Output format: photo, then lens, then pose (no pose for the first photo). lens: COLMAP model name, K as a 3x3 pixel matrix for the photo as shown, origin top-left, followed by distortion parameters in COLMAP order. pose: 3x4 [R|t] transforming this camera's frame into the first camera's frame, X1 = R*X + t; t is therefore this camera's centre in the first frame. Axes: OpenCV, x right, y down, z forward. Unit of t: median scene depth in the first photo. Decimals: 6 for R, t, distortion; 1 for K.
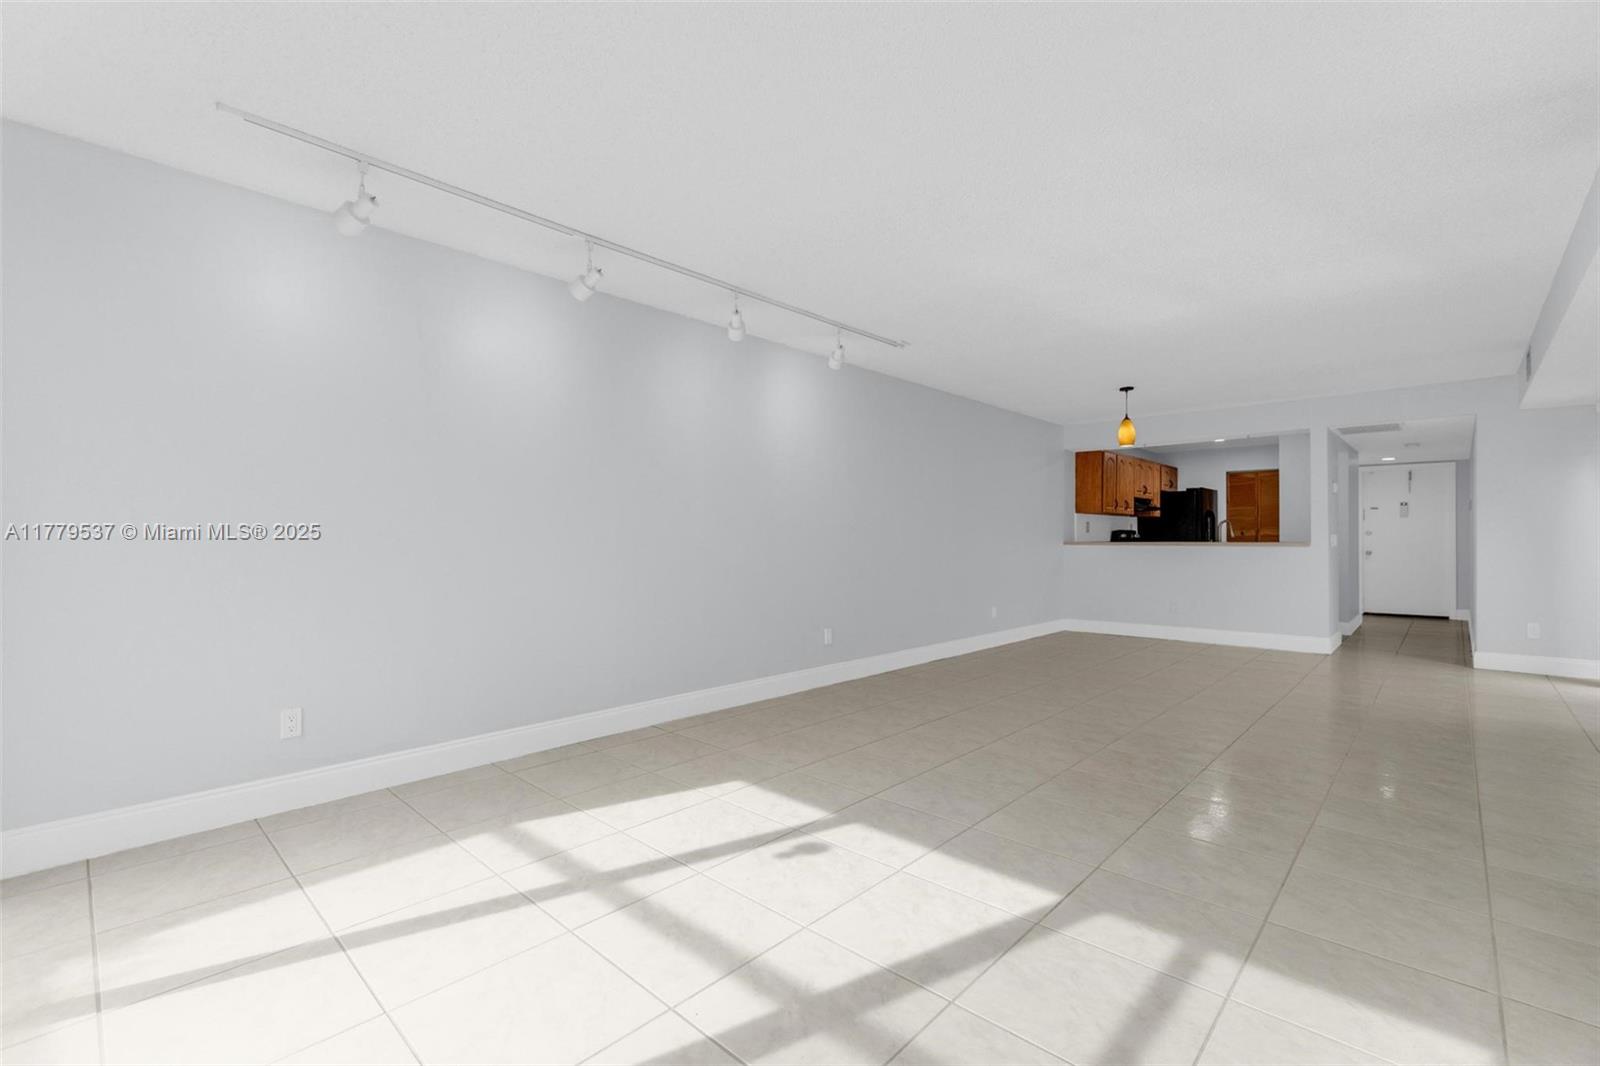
lens RADIAL K [[689.9, 0, 791.8], [0, 689.9, 527.3], [0, 0, 1]] dist [-0.008221, -0.000218]
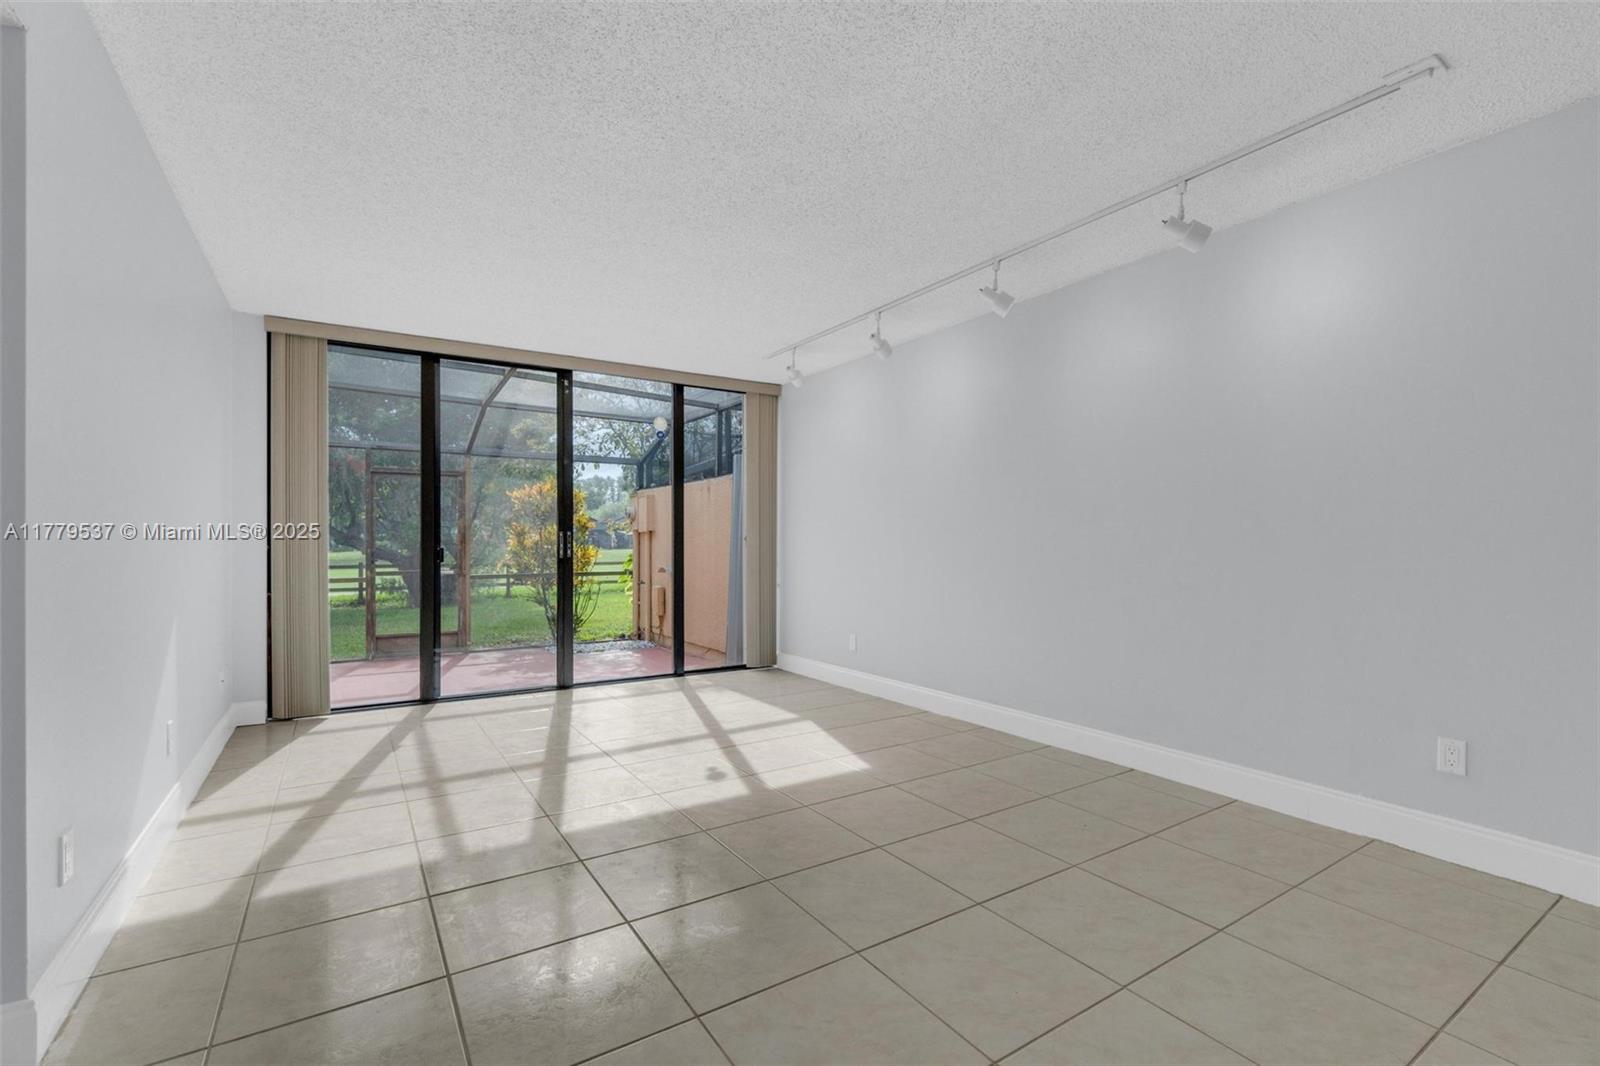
lens RADIAL K [[722.6, 0, 800.0], [0, 722.6, 533.0], [0, 0, 1]] dist [-0.009285, -0.000538]
pose [[-0.241224, -0.013559, -0.970375, 1.325164], [0.014141, 0.999747, -0.017485, 0.024594], [0.970367, -0.017940, -0.240971, 1.479907]]
